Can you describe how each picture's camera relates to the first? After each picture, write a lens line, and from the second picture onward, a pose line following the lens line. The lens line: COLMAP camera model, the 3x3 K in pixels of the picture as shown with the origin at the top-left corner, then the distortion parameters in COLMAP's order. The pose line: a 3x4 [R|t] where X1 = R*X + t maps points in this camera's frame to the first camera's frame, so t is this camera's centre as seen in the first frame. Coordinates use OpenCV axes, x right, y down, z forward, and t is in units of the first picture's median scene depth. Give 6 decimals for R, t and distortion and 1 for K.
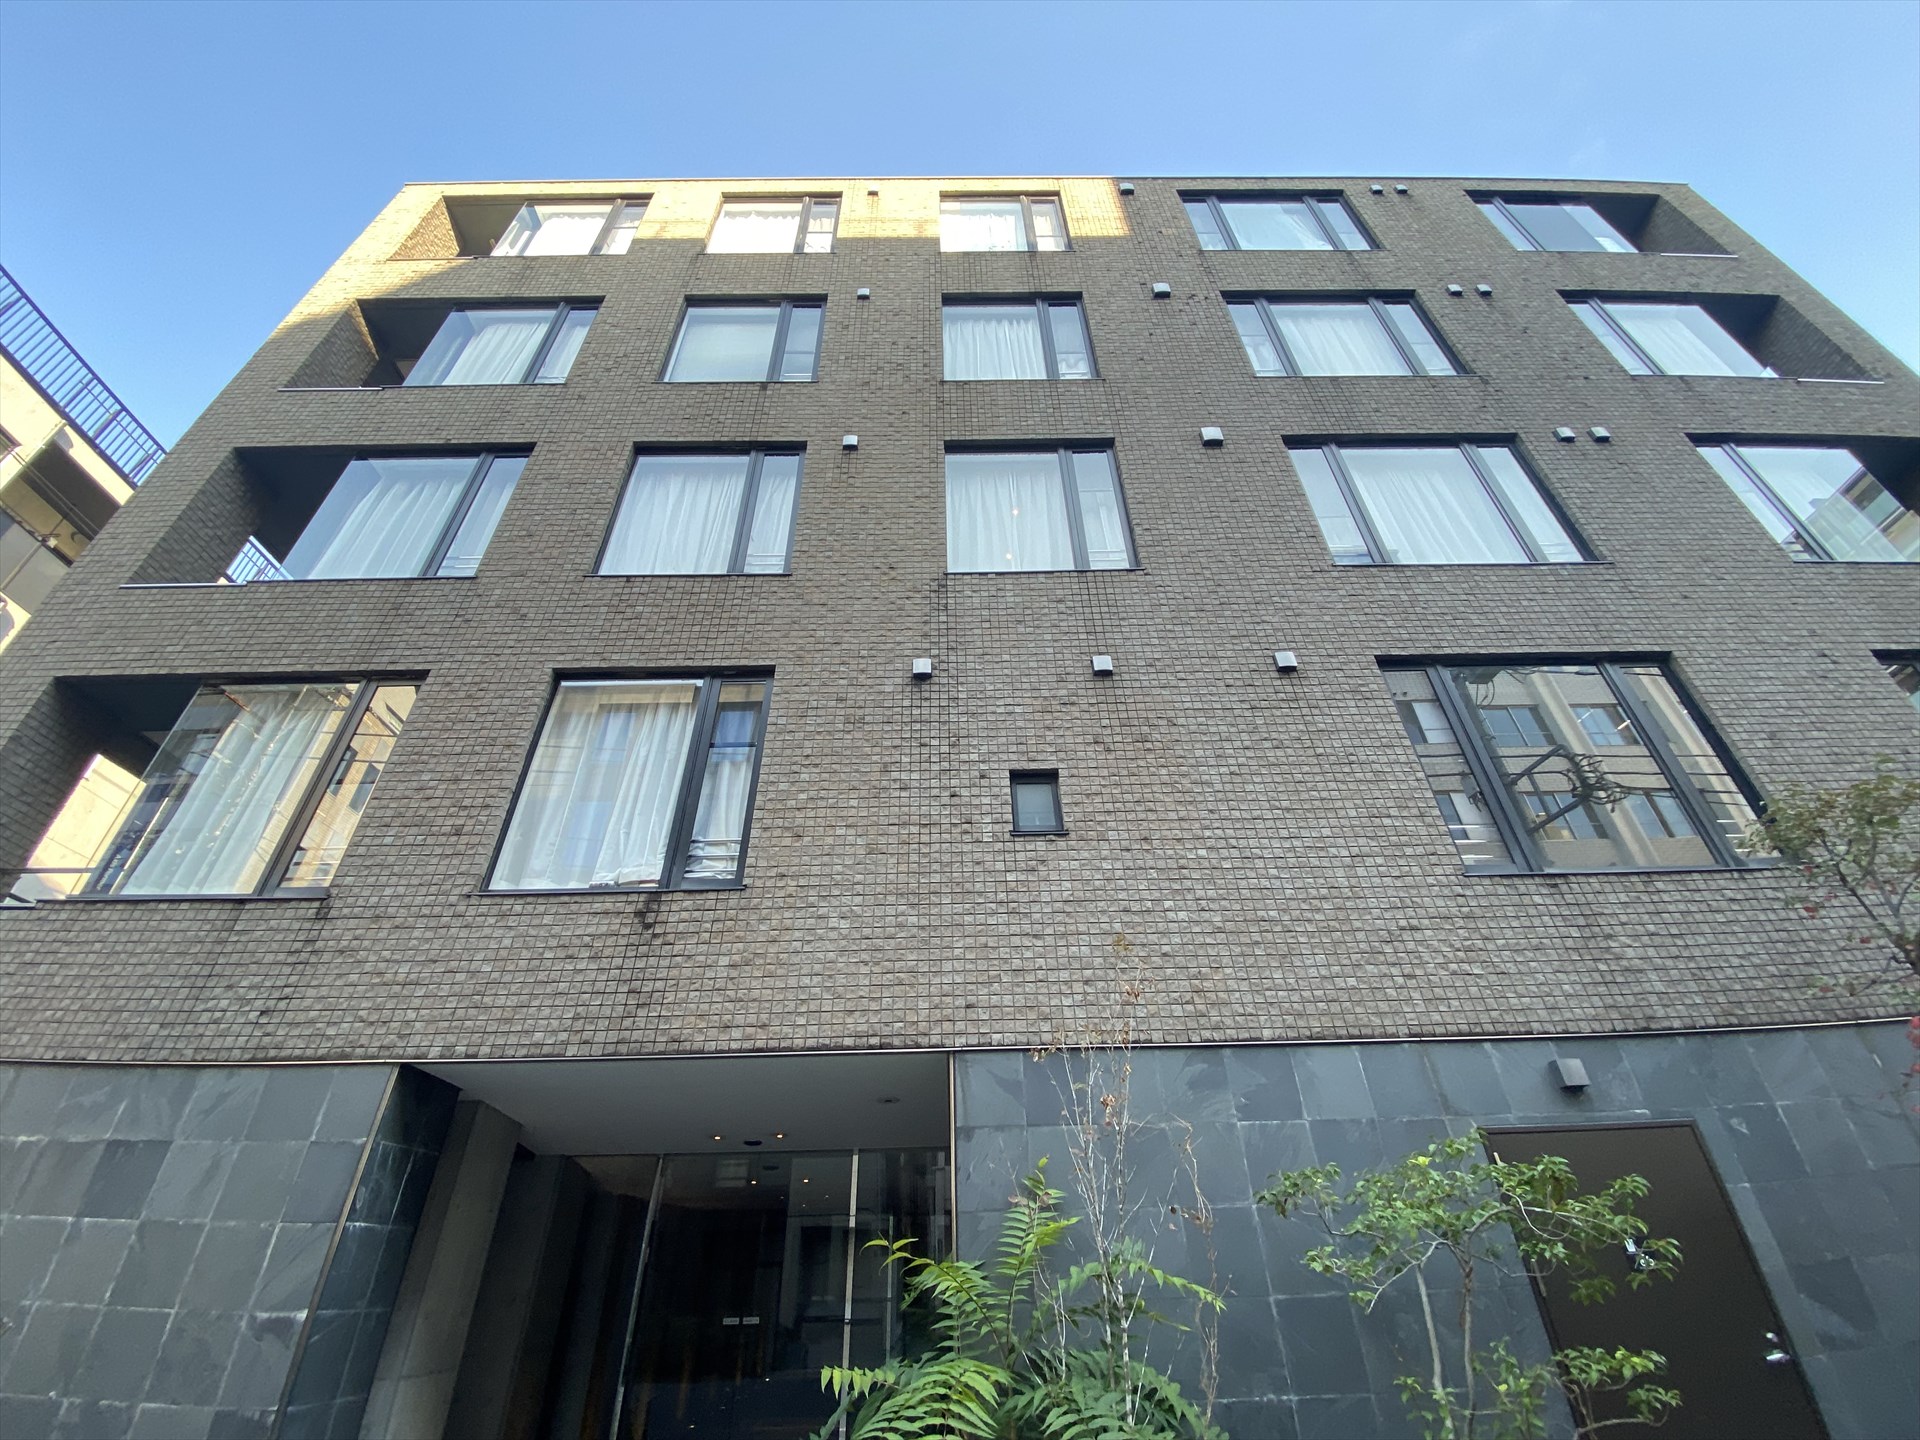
lens RADIAL K [[778.6, 0, 962.8], [0, 778.6, 717.0], [0, 0, 1]] dist [0.031192, -0.024494]
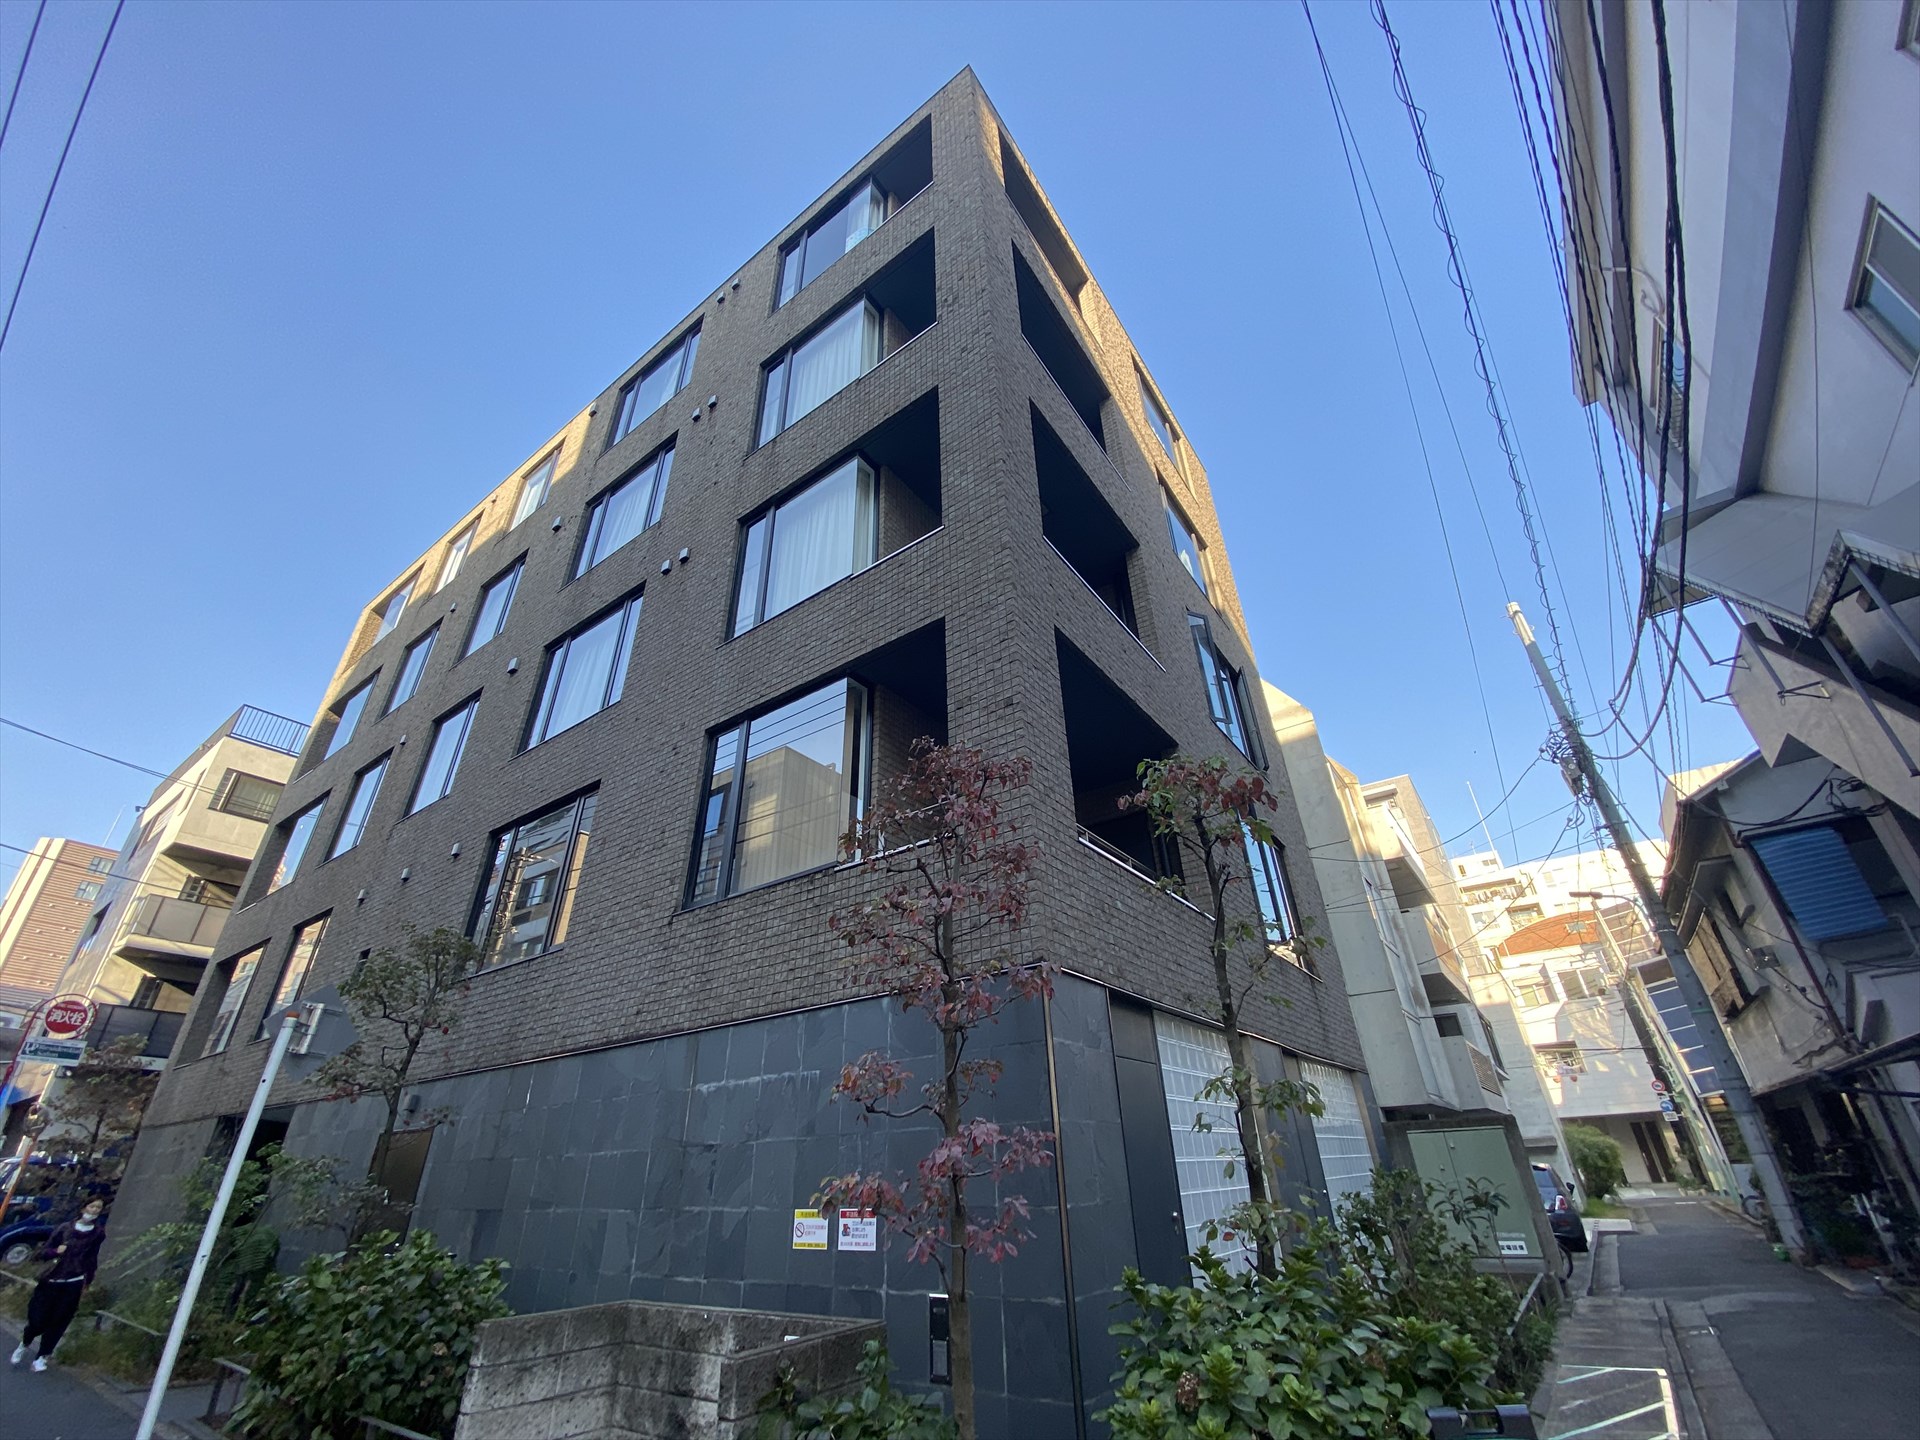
lens RADIAL K [[774.5, 0, 960.0], [0, 774.5, 720.0], [0, 0, 1]] dist [0.019333, -0.020215]
pose [[0.805381, -0.300865, -0.510727, 2.441840], [0.352743, 0.935707, 0.005034, 0.041559], [0.476377, -0.184210, 0.859728, 0.161070]]
